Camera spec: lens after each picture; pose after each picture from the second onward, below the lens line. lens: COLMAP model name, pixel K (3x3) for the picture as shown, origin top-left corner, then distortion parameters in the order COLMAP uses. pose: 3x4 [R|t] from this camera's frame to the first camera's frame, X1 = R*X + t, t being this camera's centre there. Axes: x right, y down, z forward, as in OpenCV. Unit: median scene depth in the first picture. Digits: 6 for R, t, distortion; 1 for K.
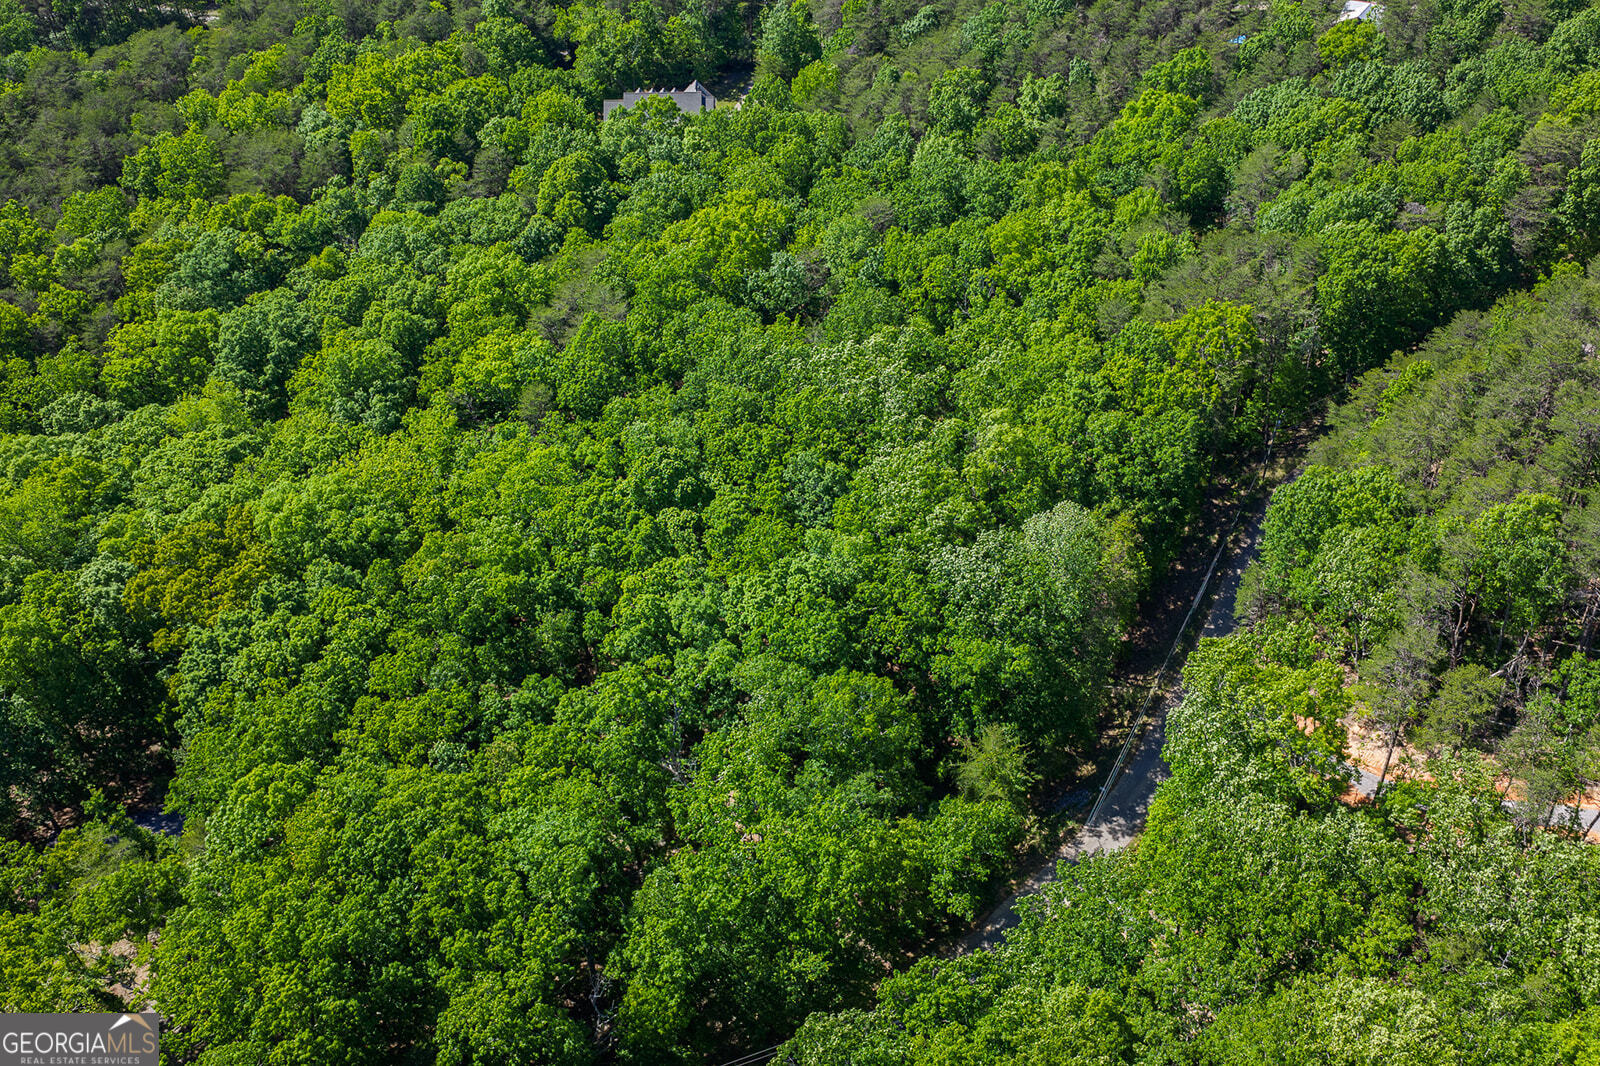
lens RADIAL K [[1329.5, 0, 800.0], [0, 1329.5, 533.0], [0, 0, 1]] dist [0.011987, -0.022843]
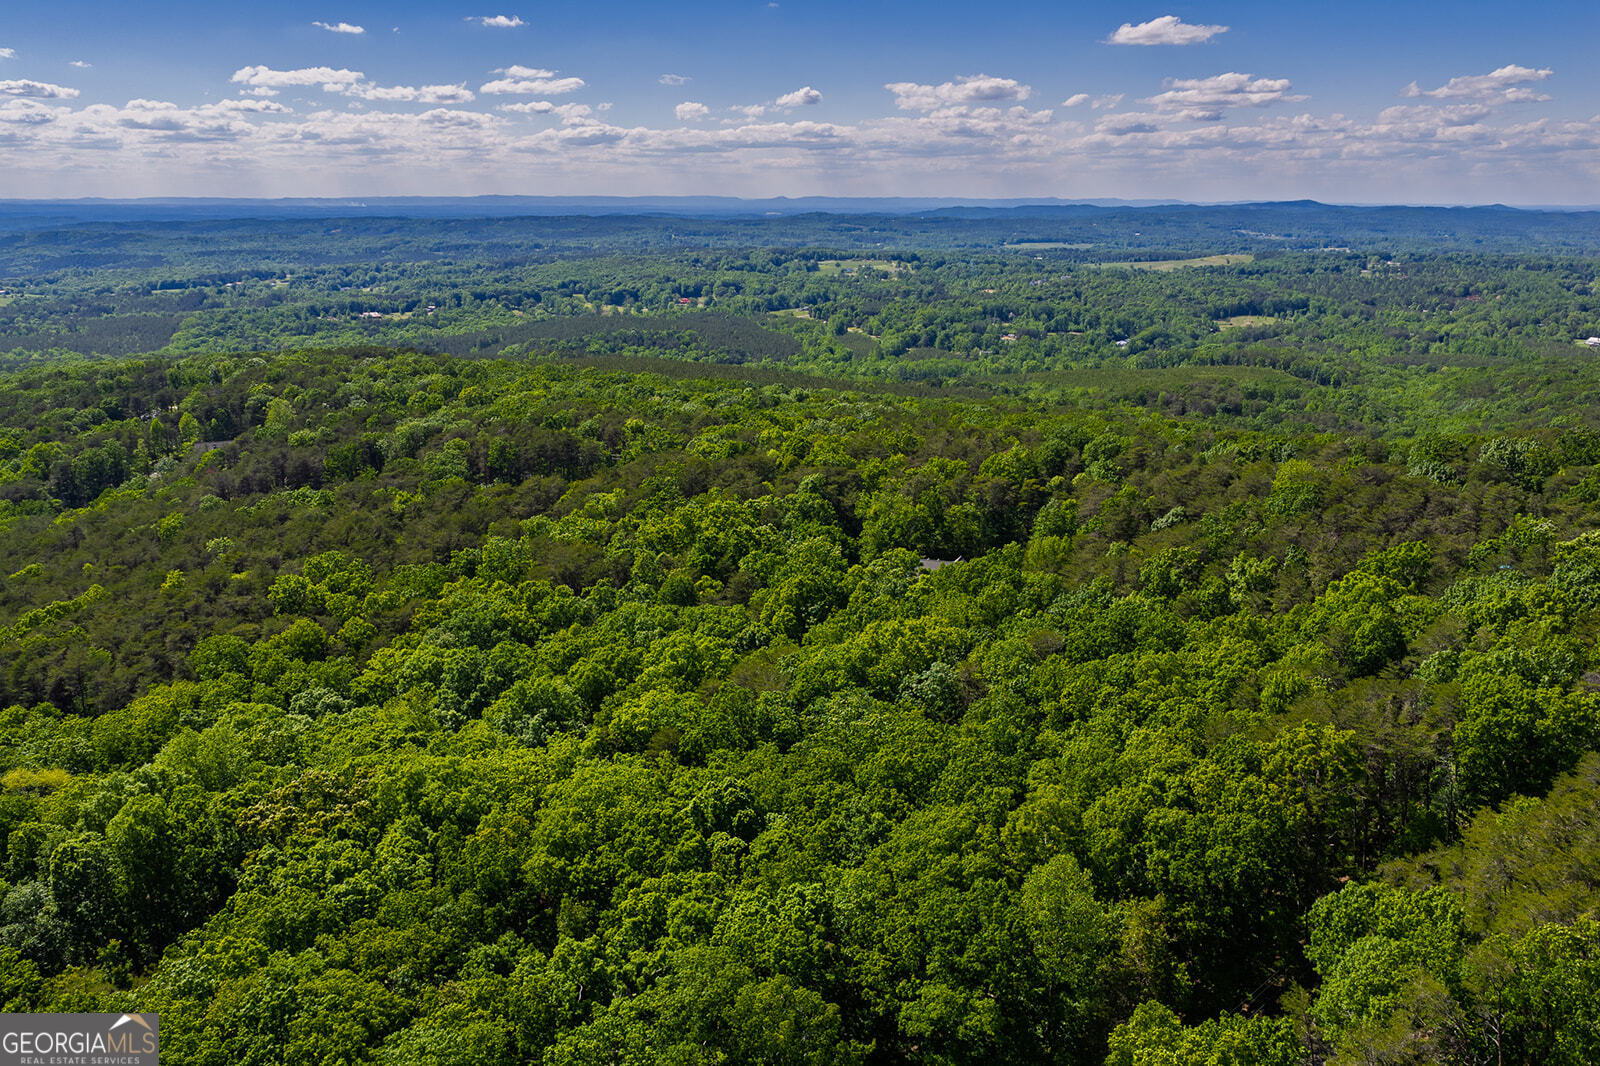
lens RADIAL K [[1329.5, 0, 800.0], [0, 1329.5, 533.0], [0, 0, 1]] dist [0.011987, -0.022843]
pose [[0.937474, 0.094410, -0.335007, 0.226260], [-0.226406, 0.896454, -0.380933, 0.121520], [0.264355, 0.432962, 0.861777, 0.032809]]
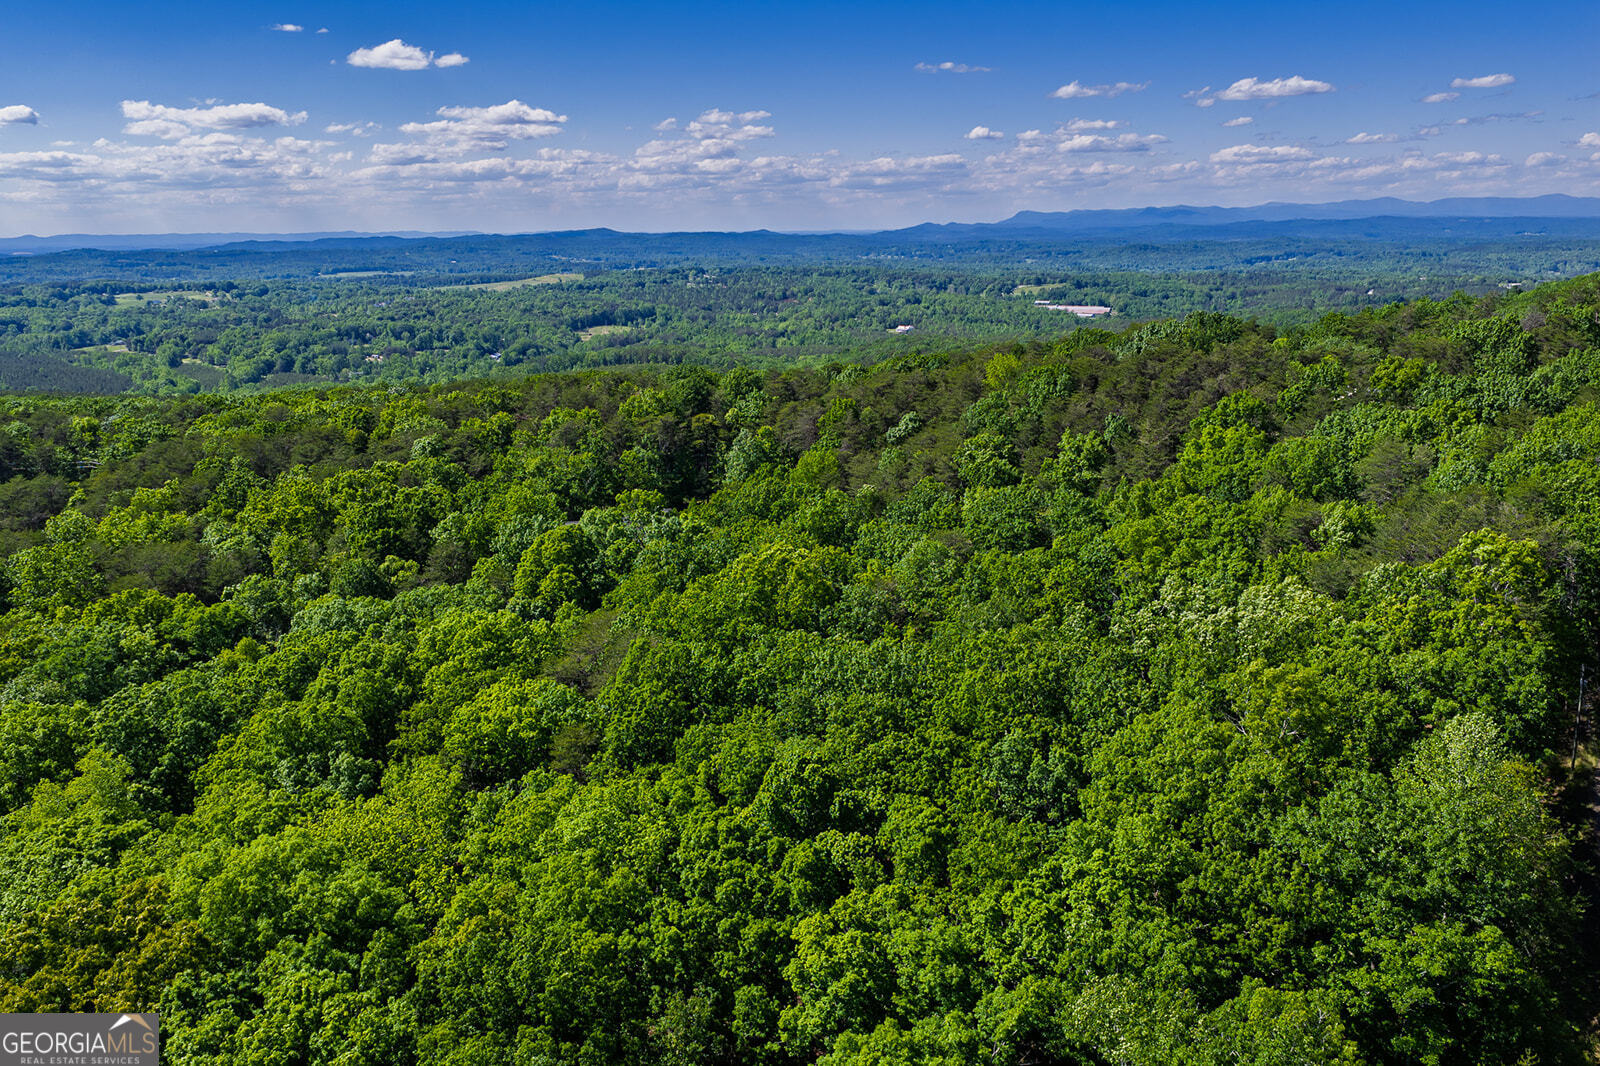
lens RADIAL K [[1329.5, 0, 800.0], [0, 1329.5, 533.0], [0, 0, 1]] dist [0.011987, -0.022843]
pose [[0.988795, -0.040024, 0.143816, -0.162986], [0.099447, 0.895099, -0.434636, 0.108891], [-0.111334, 0.444068, 0.889049, 0.282747]]
